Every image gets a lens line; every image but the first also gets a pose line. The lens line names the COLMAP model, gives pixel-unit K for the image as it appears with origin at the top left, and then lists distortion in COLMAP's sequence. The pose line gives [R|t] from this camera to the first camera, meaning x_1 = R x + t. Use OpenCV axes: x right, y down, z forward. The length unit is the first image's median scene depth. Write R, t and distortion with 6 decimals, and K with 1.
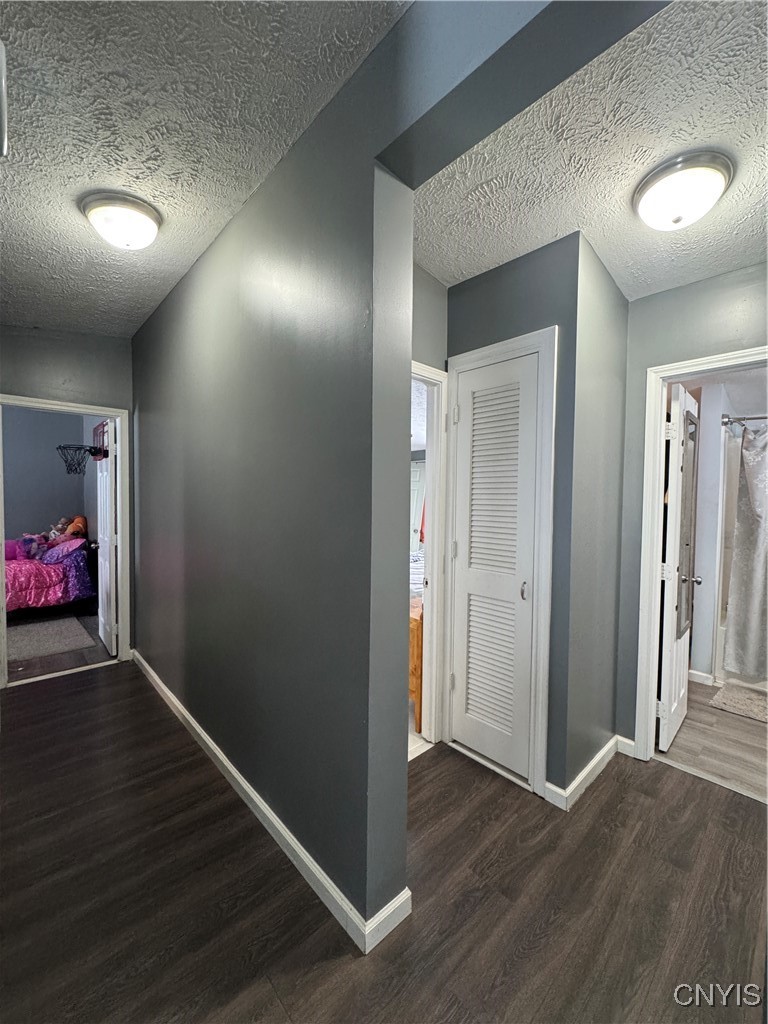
lens RADIAL K [[407.1, 0, 391.1], [0, 407.1, 512.7], [0, 0, 1]] dist [-0.003787, 0.000773]
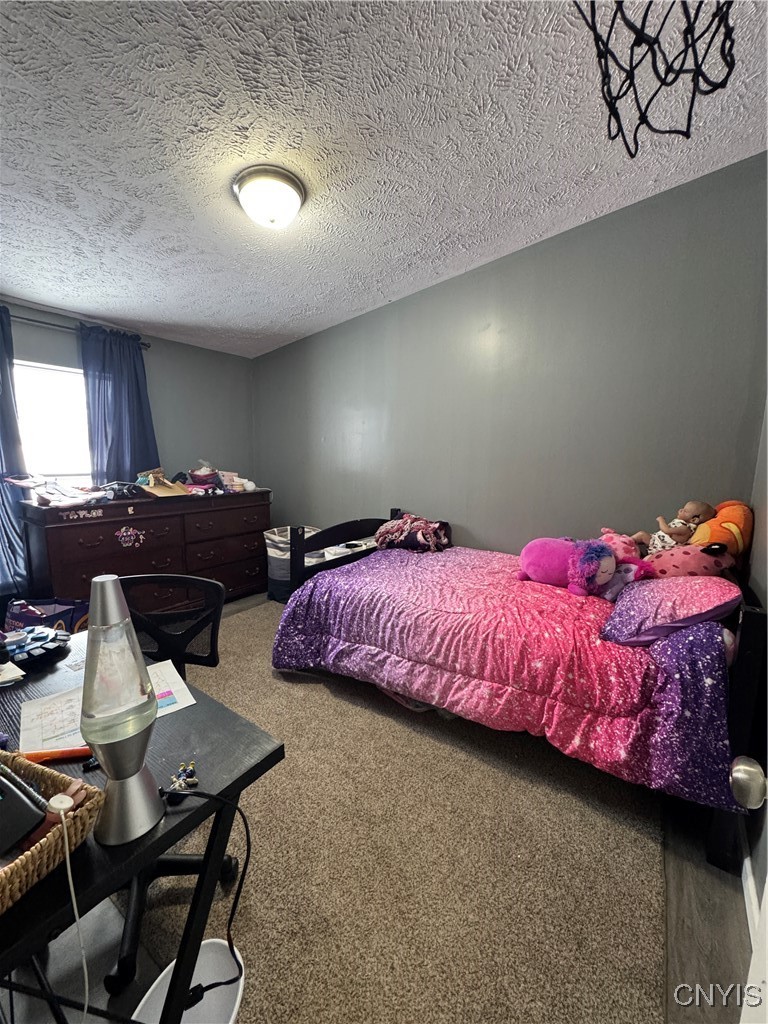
lens RADIAL K [[407.1, 0, 383.1], [0, 407.1, 509.8], [0, 0, 1]] dist [-0.003787, 0.000773]
pose [[0.175716, 0.122631, -0.976773, -0.547117], [-0.059678, 0.991713, 0.113771, -0.007014], [0.982630, 0.038301, 0.181578, 0.730745]]
